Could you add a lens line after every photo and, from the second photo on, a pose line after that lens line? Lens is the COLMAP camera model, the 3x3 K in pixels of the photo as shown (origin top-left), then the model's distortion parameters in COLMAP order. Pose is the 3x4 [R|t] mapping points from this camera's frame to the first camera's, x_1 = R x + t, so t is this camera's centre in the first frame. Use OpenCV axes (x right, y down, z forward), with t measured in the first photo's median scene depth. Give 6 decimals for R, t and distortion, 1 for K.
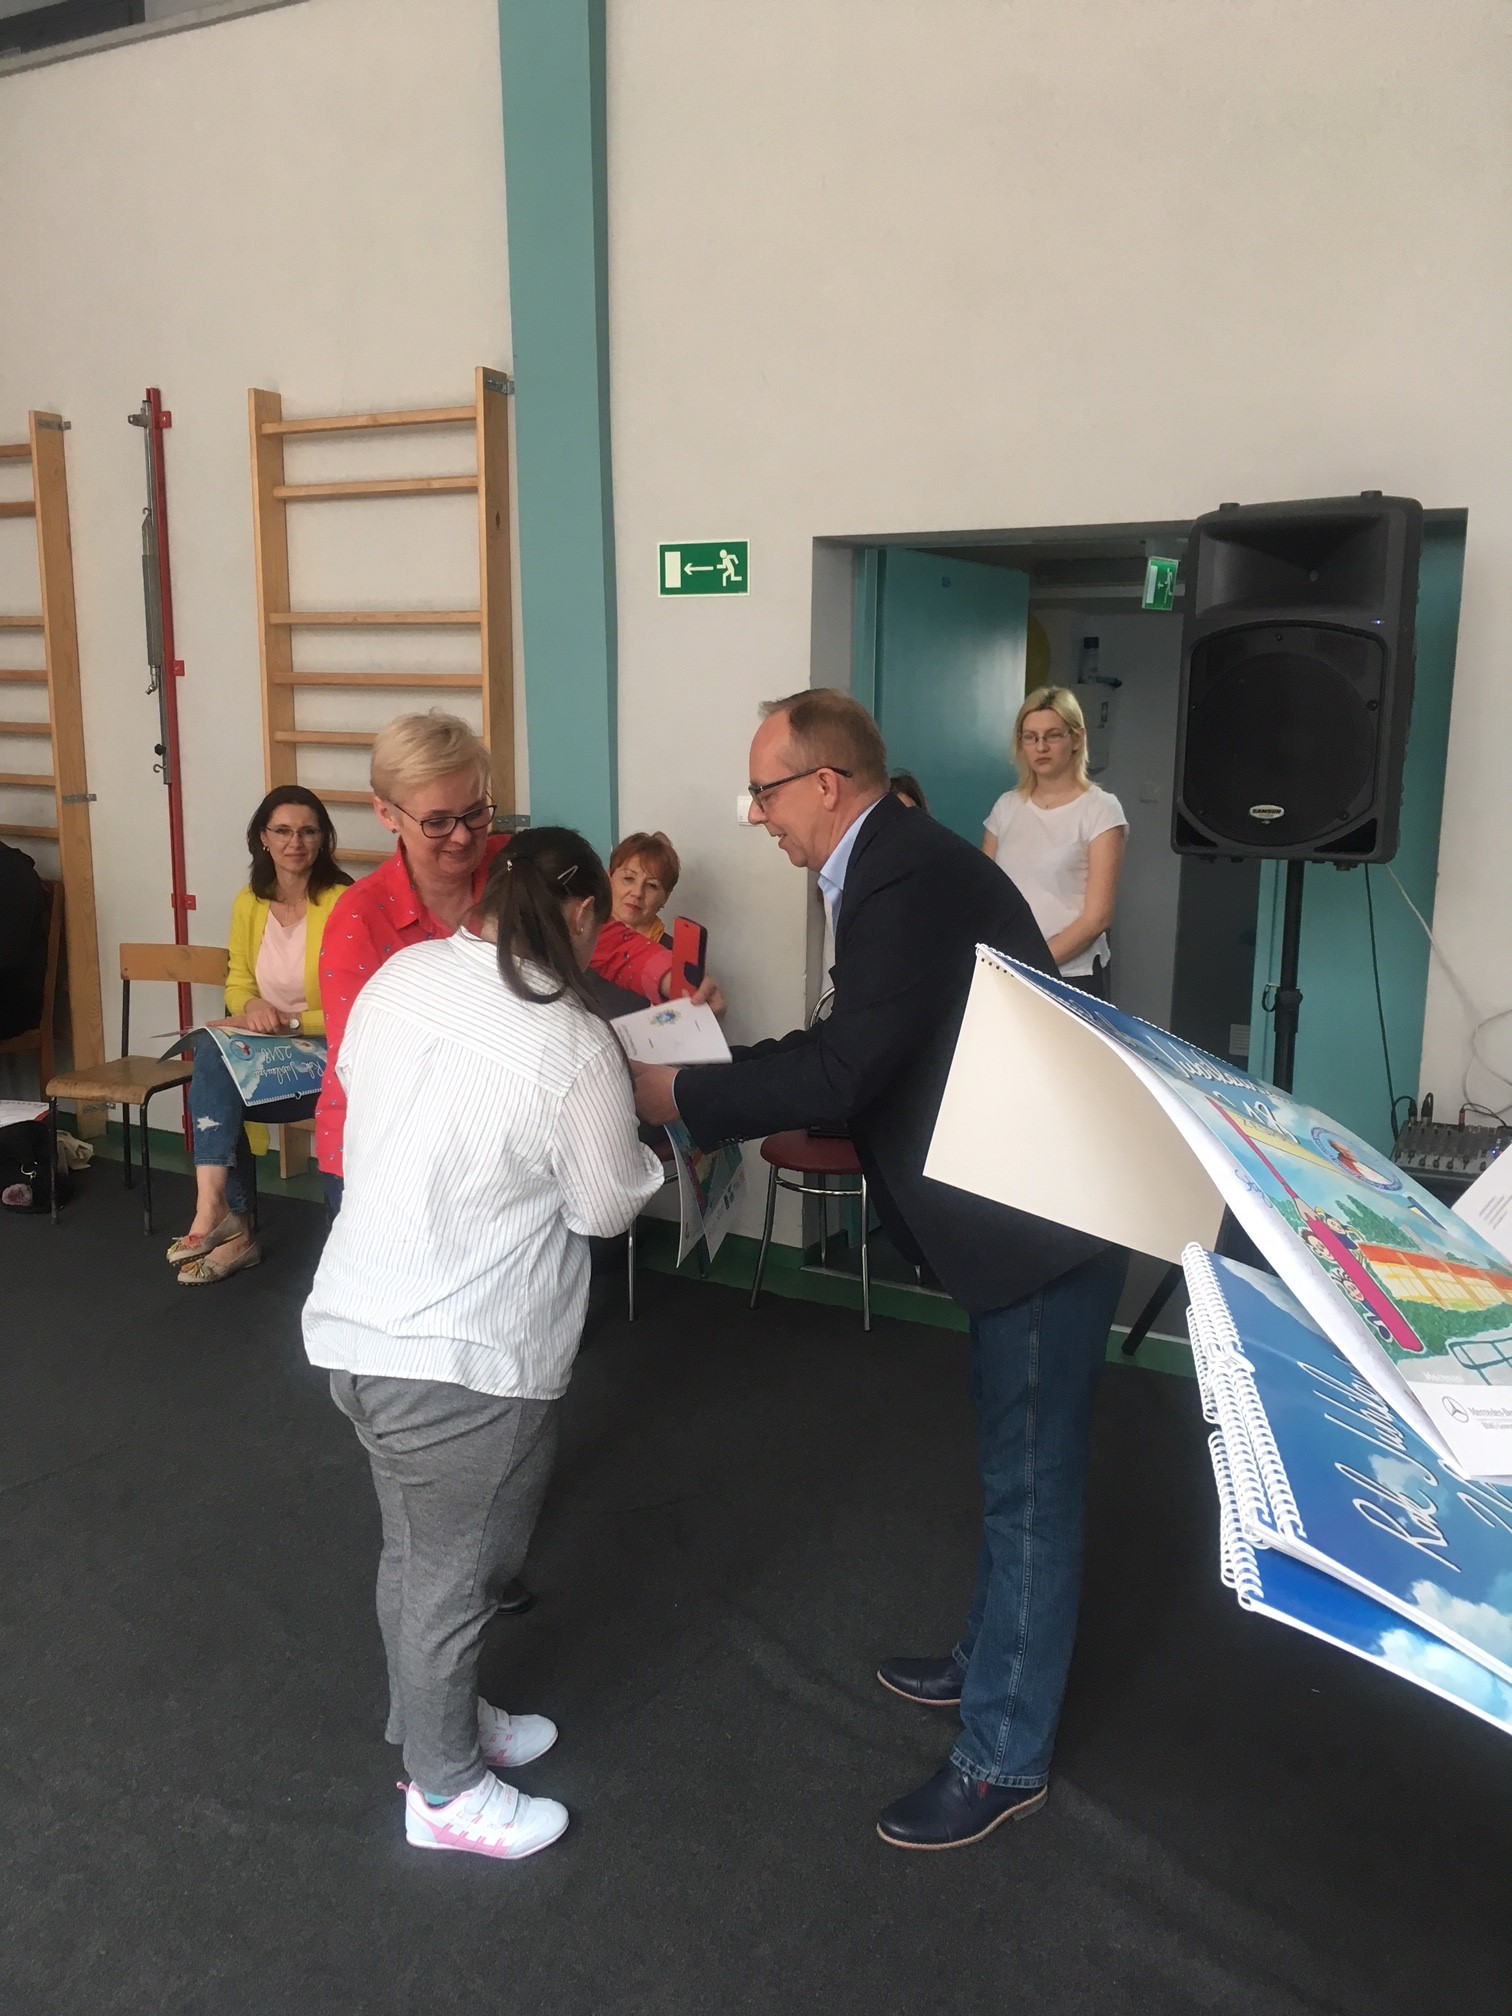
lens RADIAL K [[1699.8, 0, 756.0], [0, 1699.8, 1008.0], [0, 0, 1]] dist [0.072538, -0.060141]
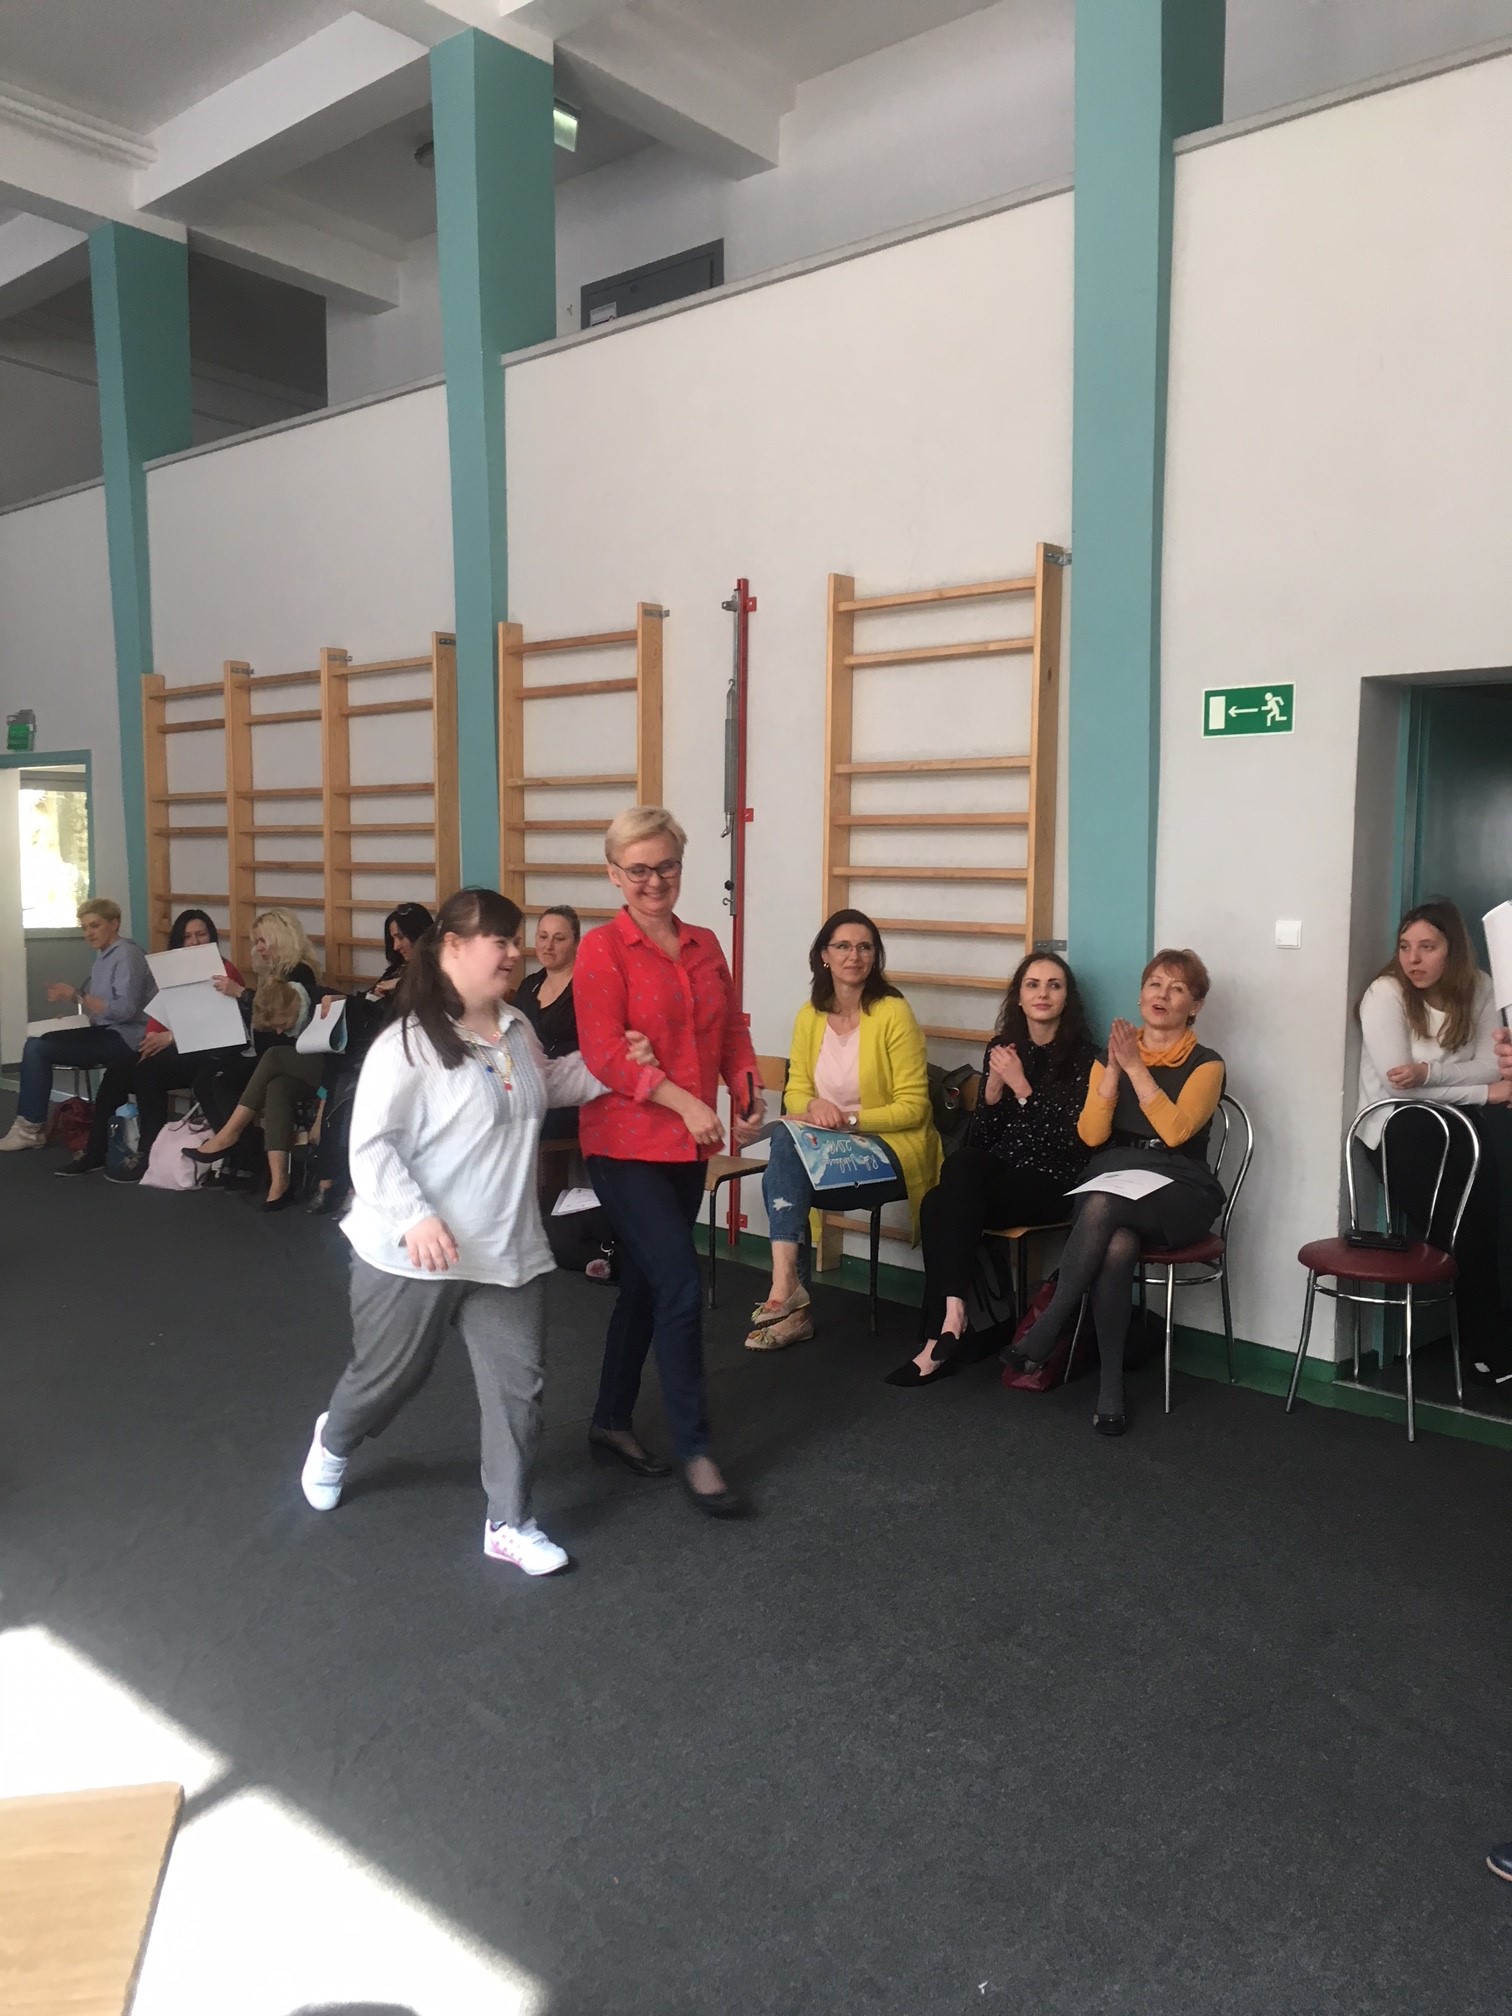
lens RADIAL K [[1699.8, 0, 756.0], [0, 1699.8, 1008.0], [0, 0, 1]] dist [0.072538, -0.060141]
pose [[0.967943, 0.020602, -0.250325, -0.053614], [-0.044685, 0.994856, -0.090908, 0.038664], [0.247165, 0.099180, 0.963884, -0.092623]]
